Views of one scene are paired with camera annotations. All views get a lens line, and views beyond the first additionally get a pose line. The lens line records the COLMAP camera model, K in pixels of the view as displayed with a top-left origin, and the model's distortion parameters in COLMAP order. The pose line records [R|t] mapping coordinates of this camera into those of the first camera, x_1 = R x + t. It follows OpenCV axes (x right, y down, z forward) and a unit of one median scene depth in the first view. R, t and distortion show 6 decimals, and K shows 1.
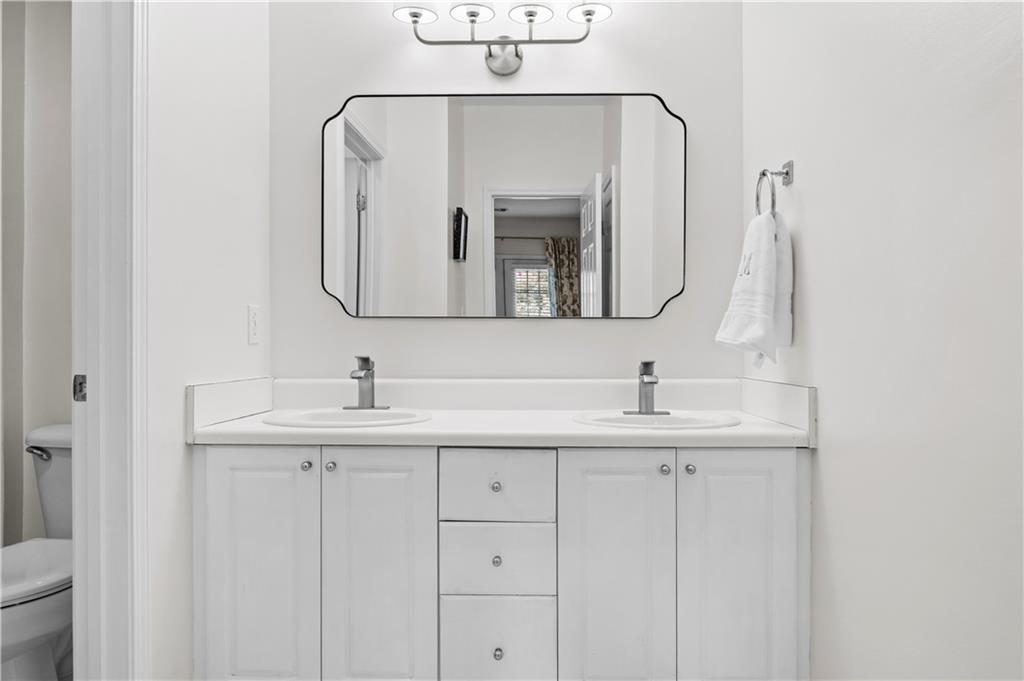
lens RADIAL K [[665.1, 0, 515.4], [0, 665.1, 342.8], [0, 0, 1]] dist [0.004677, 0.002466]
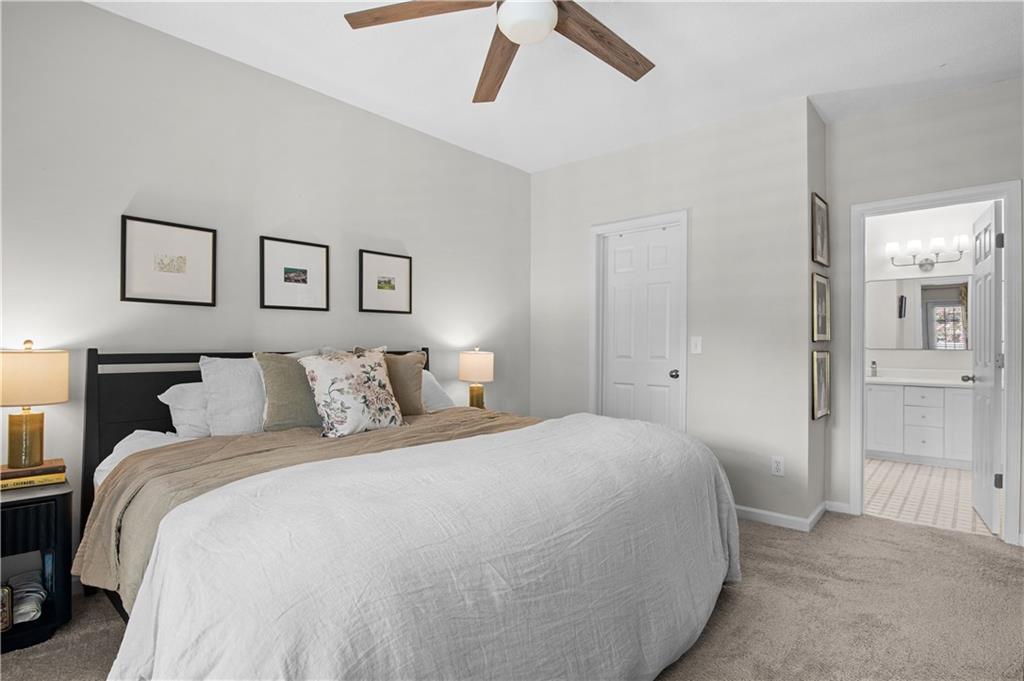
lens RADIAL K [[511.1, 0, 514.8], [0, 511.1, 344.9], [0, 0, 1]] dist [-0.011959, 0.000556]
pose [[0.764361, 0.003499, -0.644779, 0.031244], [0.001170, 0.999976, 0.006813, -0.057940], [0.644787, -0.005962, 0.764339, -1.548172]]
